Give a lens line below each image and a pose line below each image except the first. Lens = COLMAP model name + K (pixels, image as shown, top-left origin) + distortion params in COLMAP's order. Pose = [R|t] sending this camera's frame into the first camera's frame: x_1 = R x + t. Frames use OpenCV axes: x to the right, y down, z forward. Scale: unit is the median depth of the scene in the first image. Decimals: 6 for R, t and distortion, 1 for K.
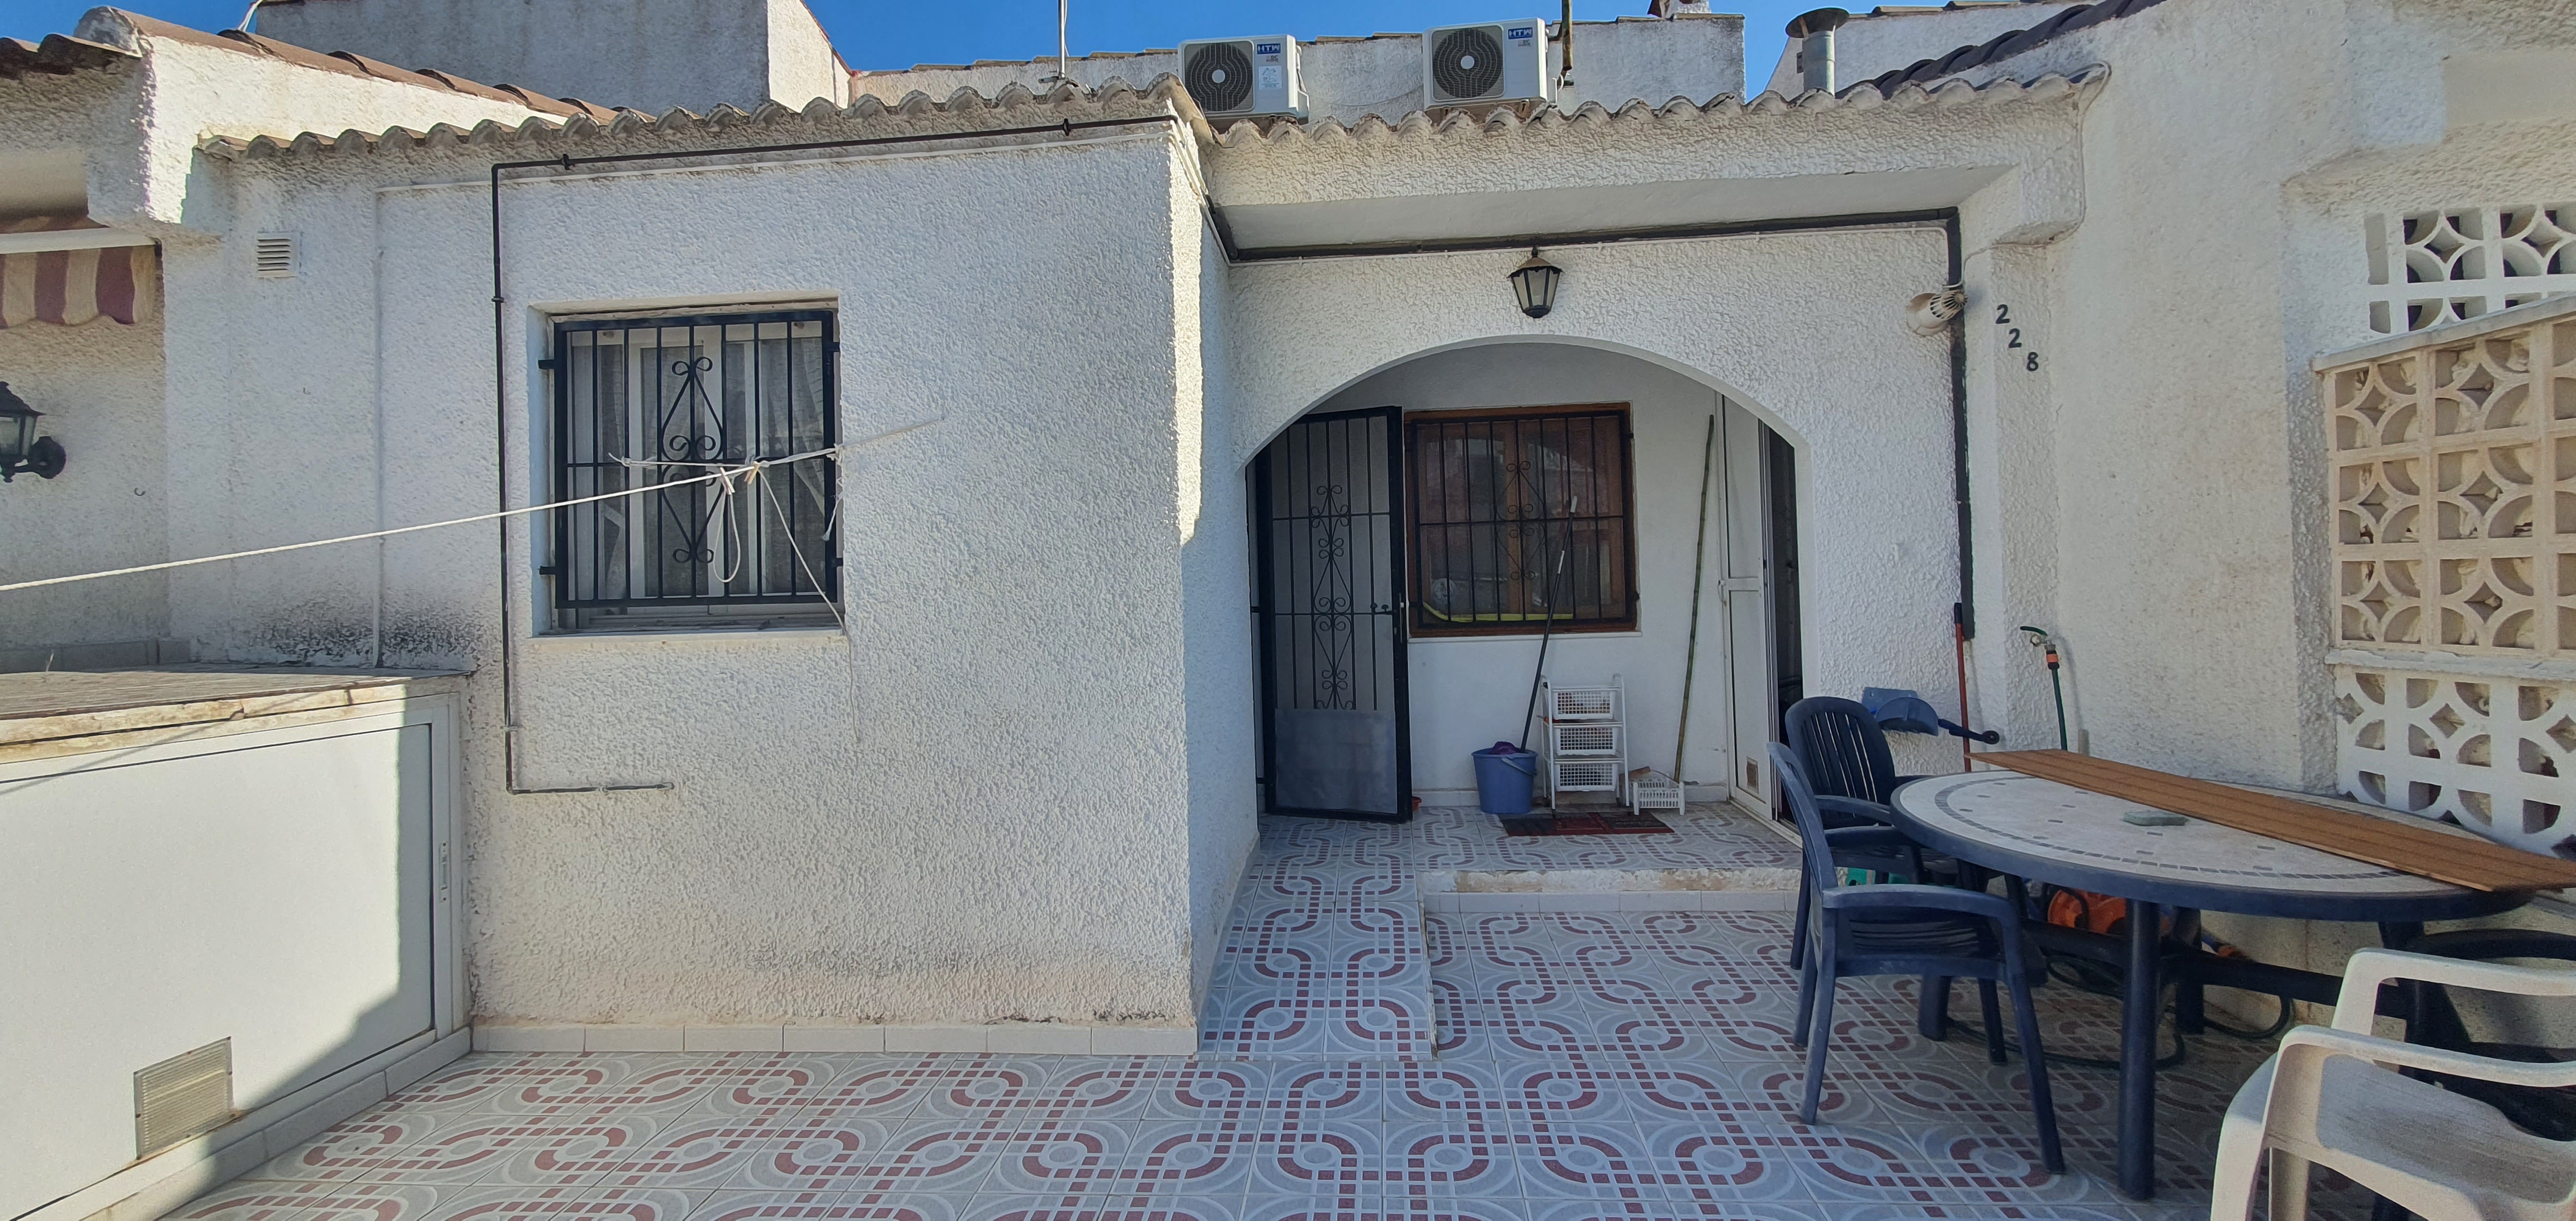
lens RADIAL K [[1002.6, 0, 1299.6], [0, 1002.6, 592.1], [0, 0, 1]] dist [-0.001028, 0.000051]
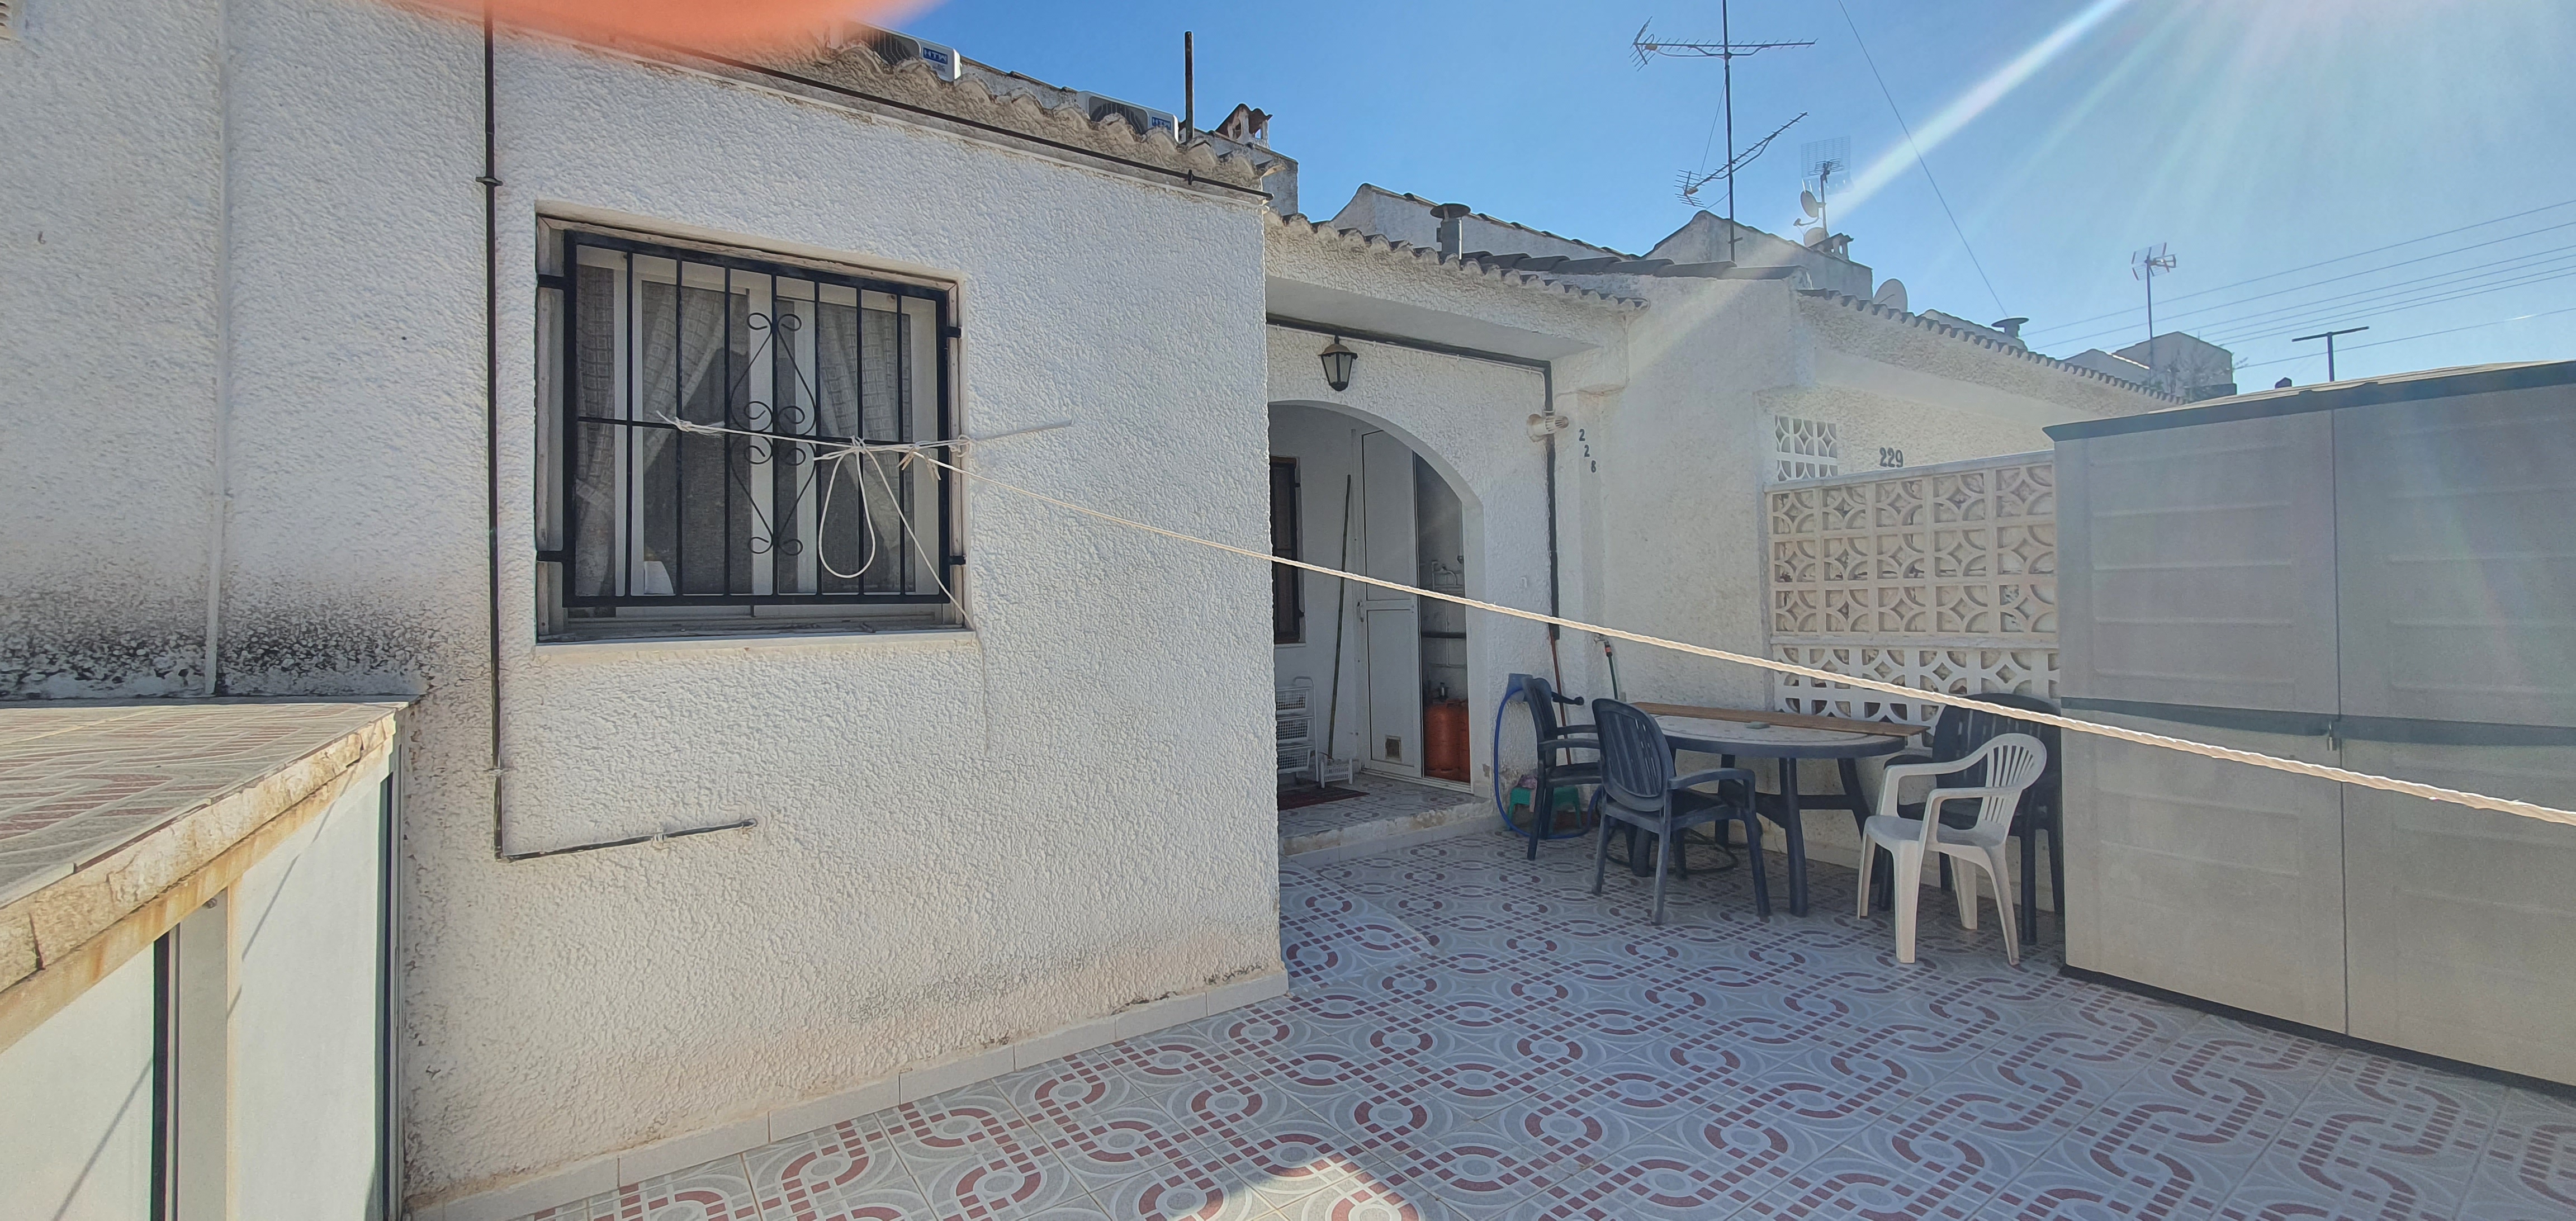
lens RADIAL K [[1002.6, 0, 1306.2], [0, 1002.6, 596.2], [0, 0, 1]] dist [-0.001028, 0.000051]
pose [[0.772249, 0.017933, 0.635067, -0.798120], [0.001886, 0.999532, -0.030518, 0.033090], [-0.635318, 0.024765, 0.771854, 0.068722]]
